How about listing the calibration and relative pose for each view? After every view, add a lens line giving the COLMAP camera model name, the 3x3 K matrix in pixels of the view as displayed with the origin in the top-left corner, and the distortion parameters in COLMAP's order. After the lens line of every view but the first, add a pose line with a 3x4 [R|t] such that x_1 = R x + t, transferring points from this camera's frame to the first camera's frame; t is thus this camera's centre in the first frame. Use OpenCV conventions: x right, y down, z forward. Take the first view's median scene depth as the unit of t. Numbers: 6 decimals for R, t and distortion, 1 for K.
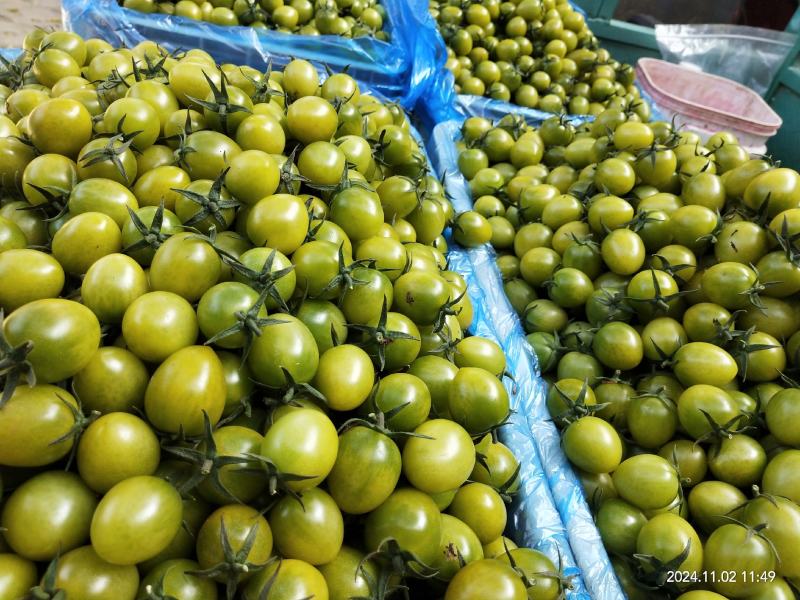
lens RADIAL K [[651.9, 0, 400.0], [0, 651.9, 300.0], [0, 0, 1]] dist [-0.046442, 0.111227]
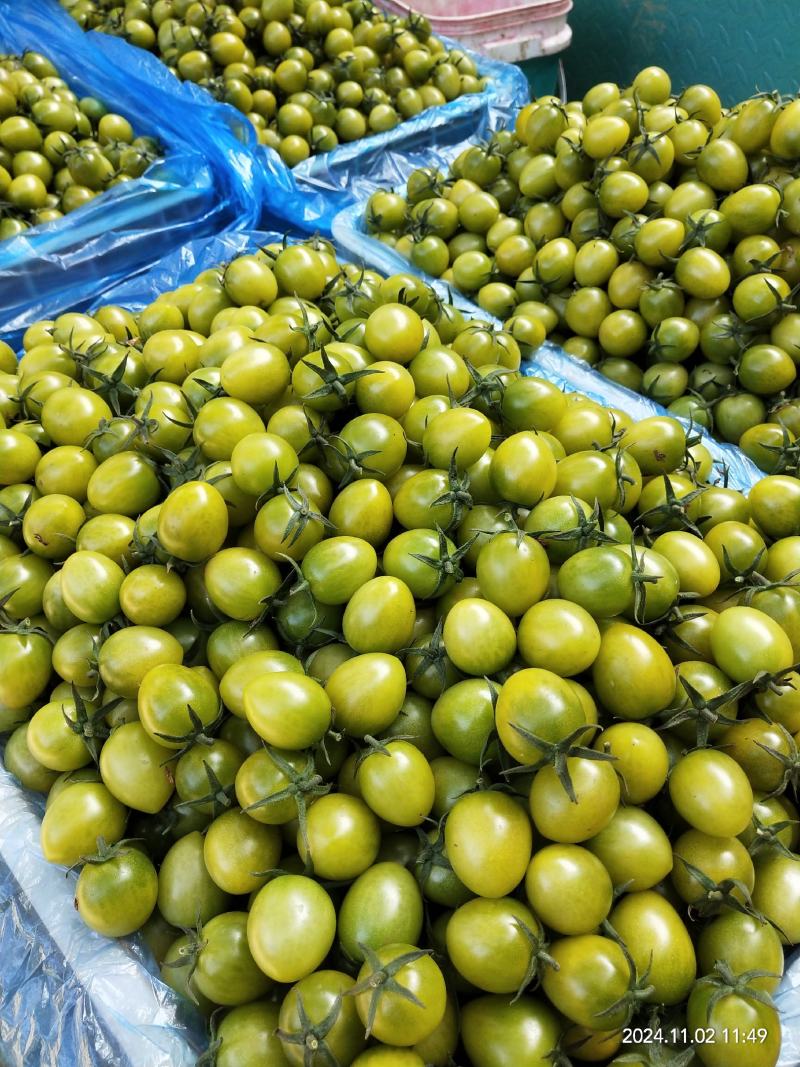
lens RADIAL K [[869.5, 0, 400.0], [0, 869.5, 533.5], [0, 0, 1]] dist [-0.046442, 0.111227]
pose [[0.795665, -0.575741, 0.188254, -0.231502], [0.520691, 0.808885, 0.273103, -0.178482], [-0.309513, -0.119277, 0.943385, -0.028483]]
